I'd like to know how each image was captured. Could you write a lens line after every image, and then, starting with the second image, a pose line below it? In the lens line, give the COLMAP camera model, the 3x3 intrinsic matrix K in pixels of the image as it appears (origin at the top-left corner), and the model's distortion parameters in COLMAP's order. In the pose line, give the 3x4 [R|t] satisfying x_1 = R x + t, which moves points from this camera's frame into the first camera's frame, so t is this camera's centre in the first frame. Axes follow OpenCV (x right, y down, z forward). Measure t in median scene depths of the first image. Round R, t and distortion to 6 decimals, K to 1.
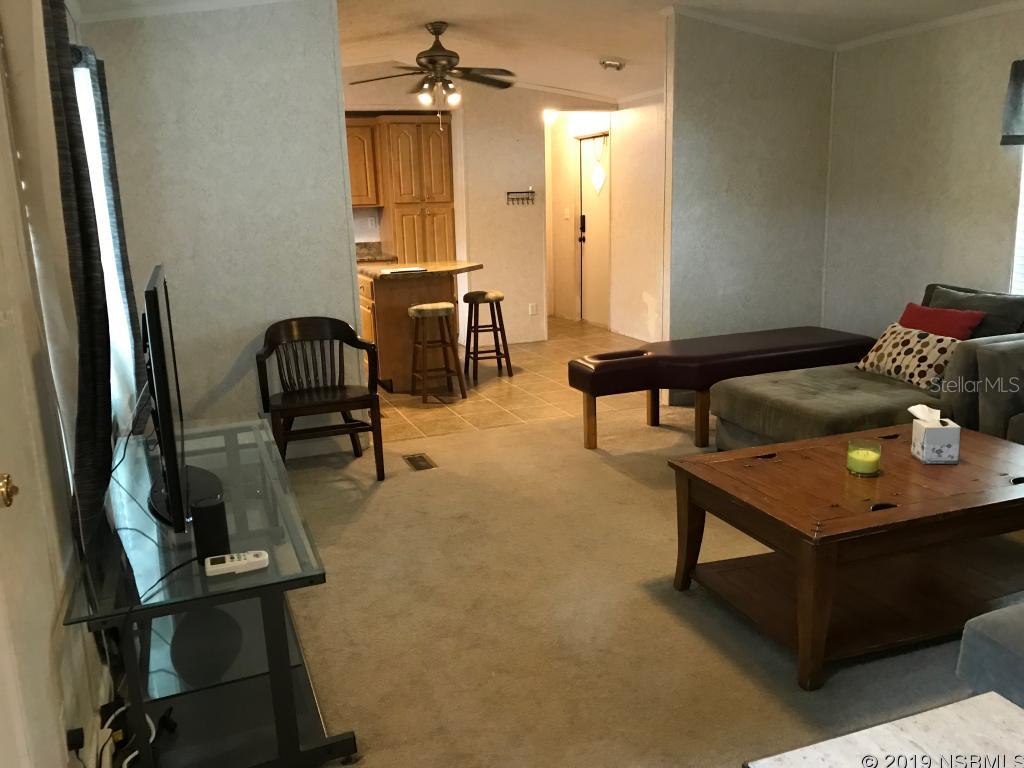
lens RADIAL K [[834.6, 0, 513.4], [0, 834.6, 388.7], [0, 0, 1]] dist [0.037805, -0.049088]
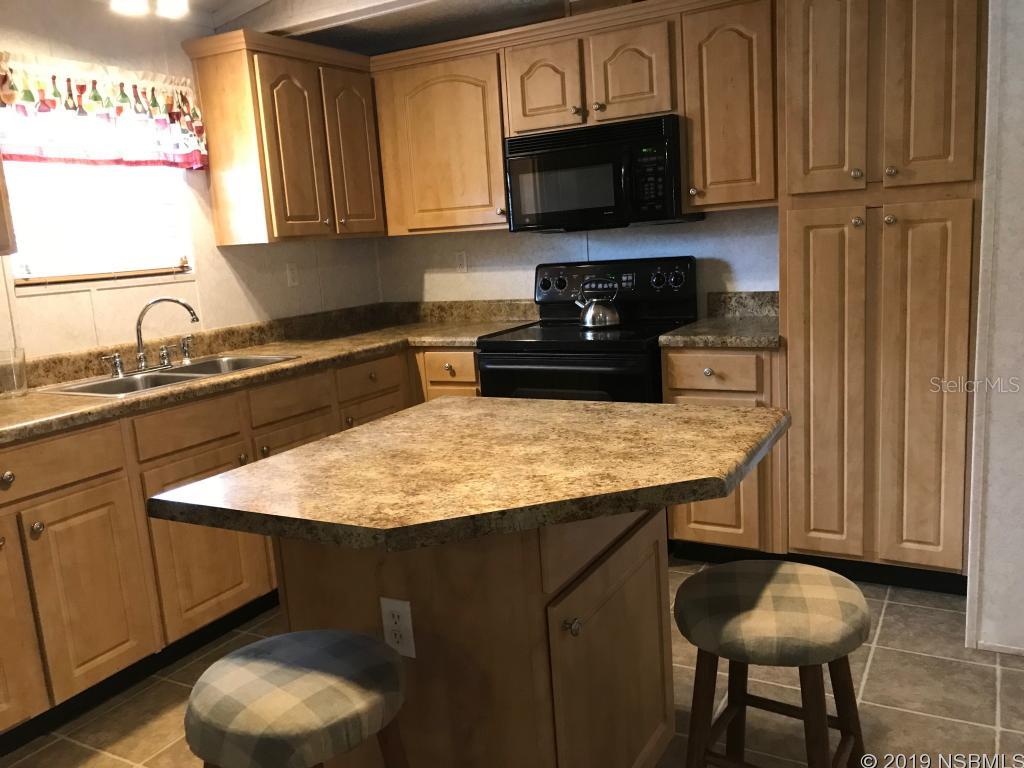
lens RADIAL K [[834.6, 0, 493.9], [0, 834.6, 380.3], [0, 0, 1]] dist [0.037805, -0.049088]
pose [[0.638349, 0.118689, -0.760542, 0.063360], [-0.126438, 0.990788, 0.048497, -0.141812], [0.759292, 0.065203, 0.647475, 0.664598]]
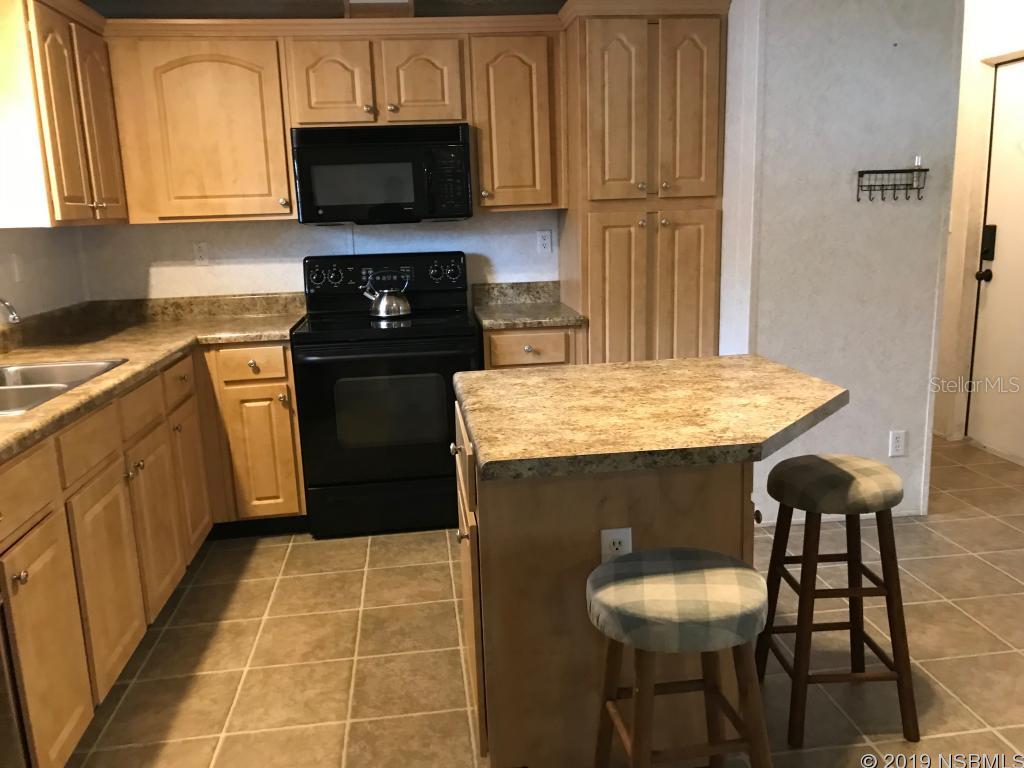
lens RADIAL K [[834.6, 0, 517.8], [0, 834.6, 382.4], [0, 0, 1]] dist [0.037805, -0.049088]
pose [[0.968279, 0.046661, -0.245474, -0.063396], [-0.051206, 0.998614, -0.012163, -0.115078], [0.244566, 0.024347, 0.969327, 0.550836]]
